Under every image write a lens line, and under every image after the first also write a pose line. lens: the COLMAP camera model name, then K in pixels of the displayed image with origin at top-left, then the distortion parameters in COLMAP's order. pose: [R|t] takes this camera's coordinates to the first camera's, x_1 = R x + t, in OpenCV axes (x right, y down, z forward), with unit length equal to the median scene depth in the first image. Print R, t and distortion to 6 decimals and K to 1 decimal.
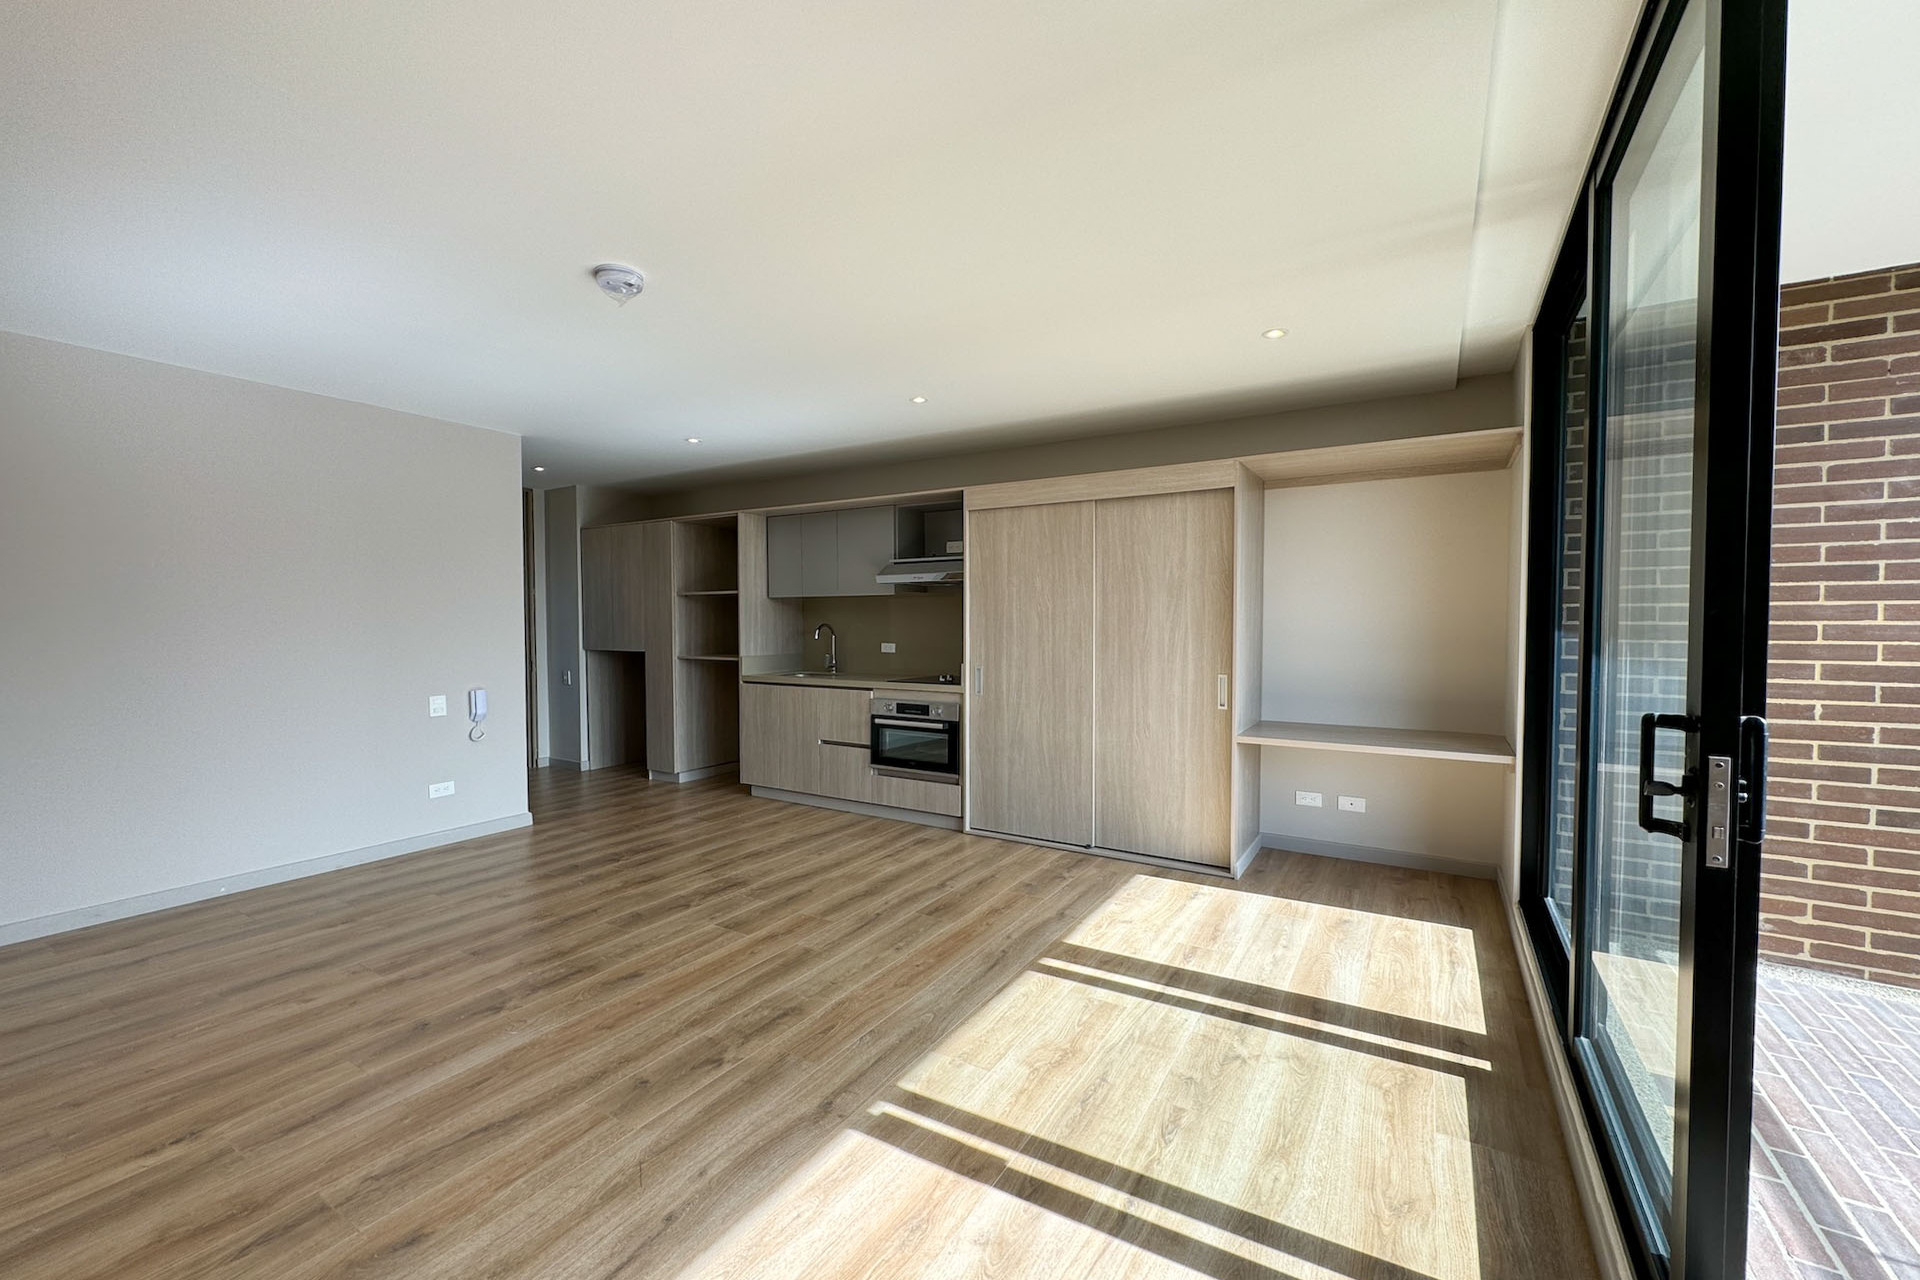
lens RADIAL K [[782.8, 0, 957.7], [0, 782.8, 643.3], [0, 0, 1]] dist [0.001202, -0.000052]
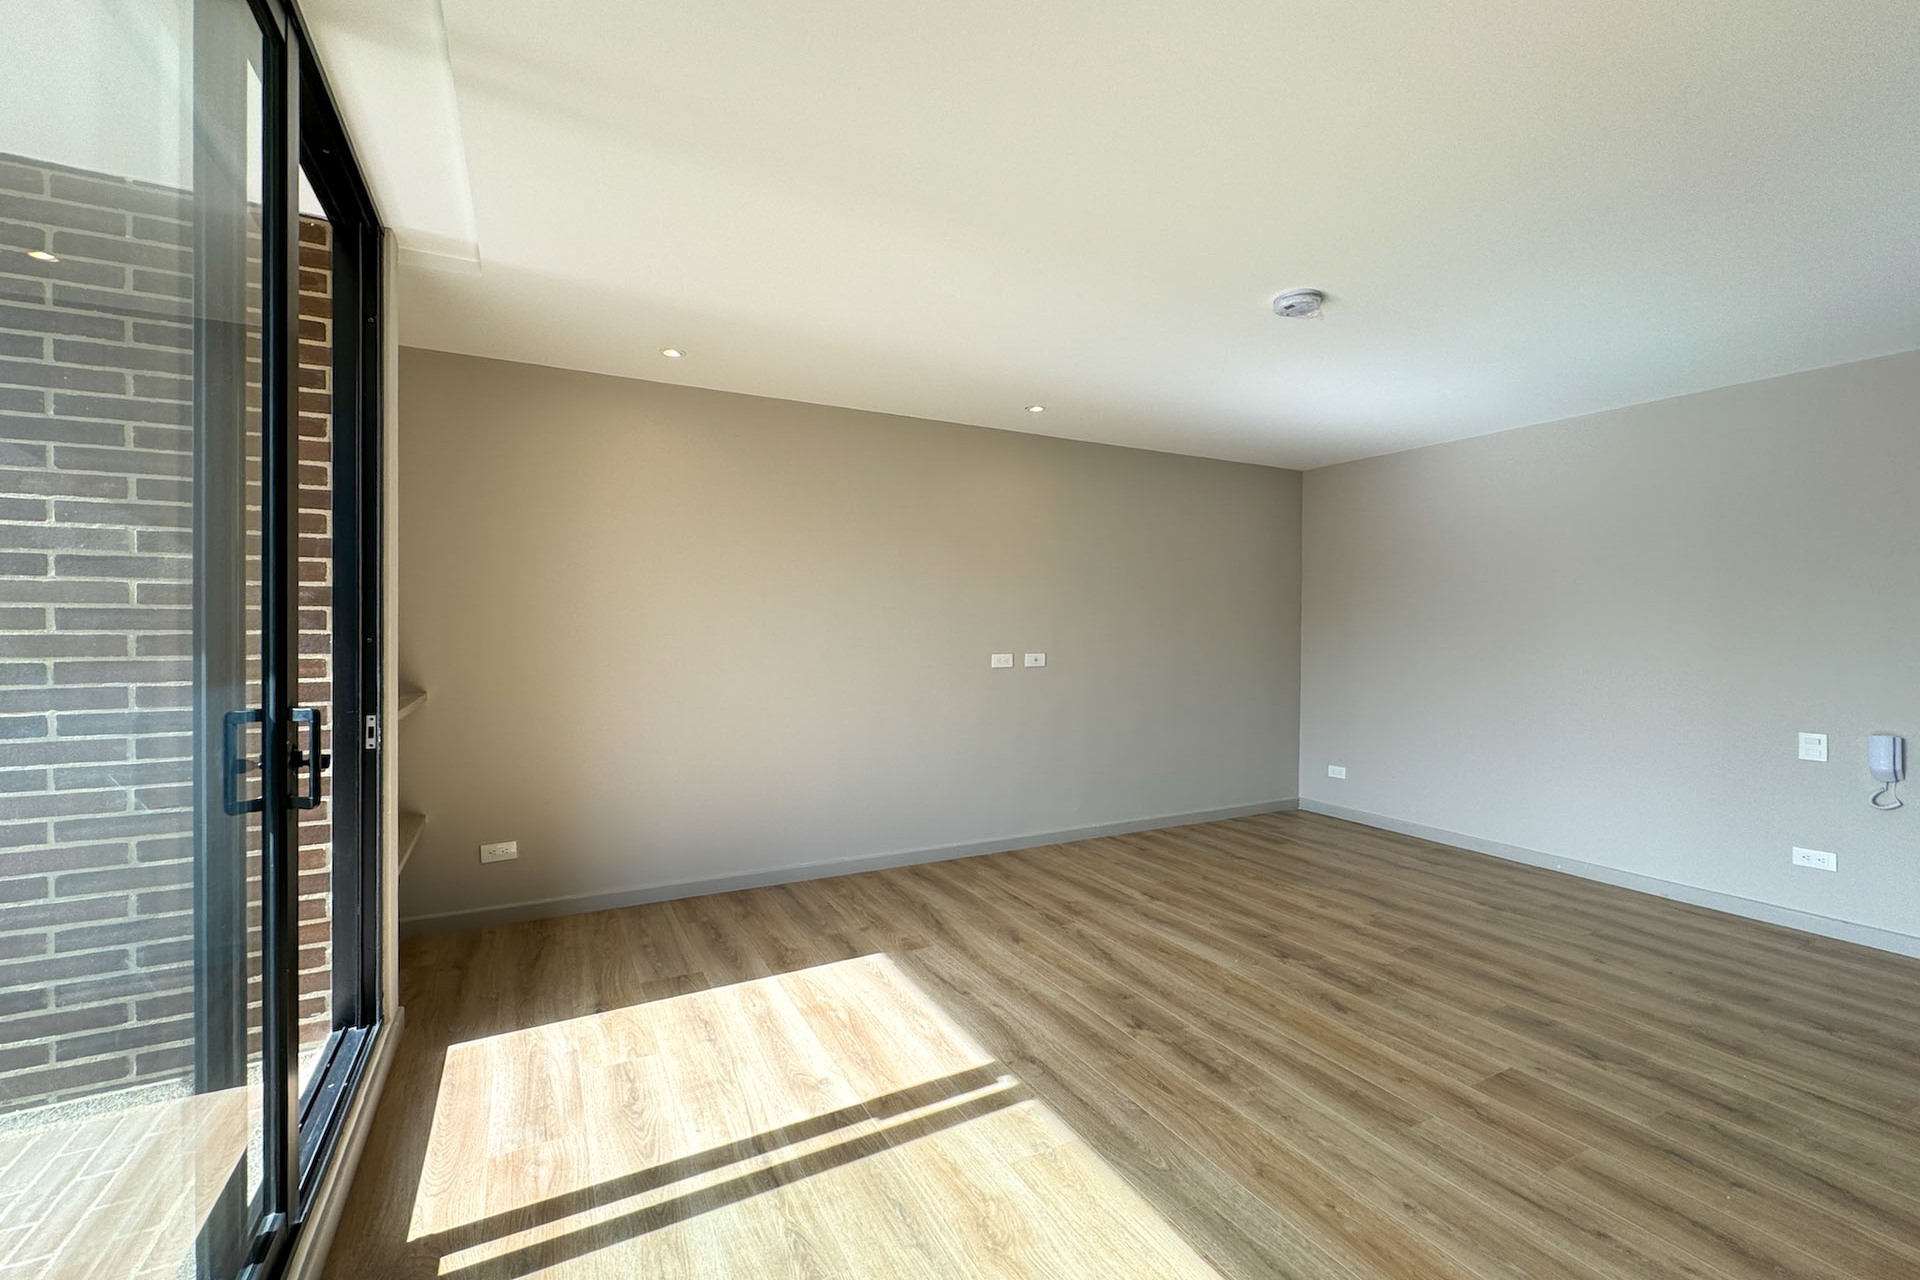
lens RADIAL K [[782.8, 0, 968.7], [0, 782.8, 636.1], [0, 0, 1]] dist [0.001202, -0.000052]
pose [[-0.503090, 0.008199, -0.864195, 0.622469], [-0.029815, 0.999195, 0.026837, -0.031386], [0.863719, 0.039267, -0.502441, 1.083500]]
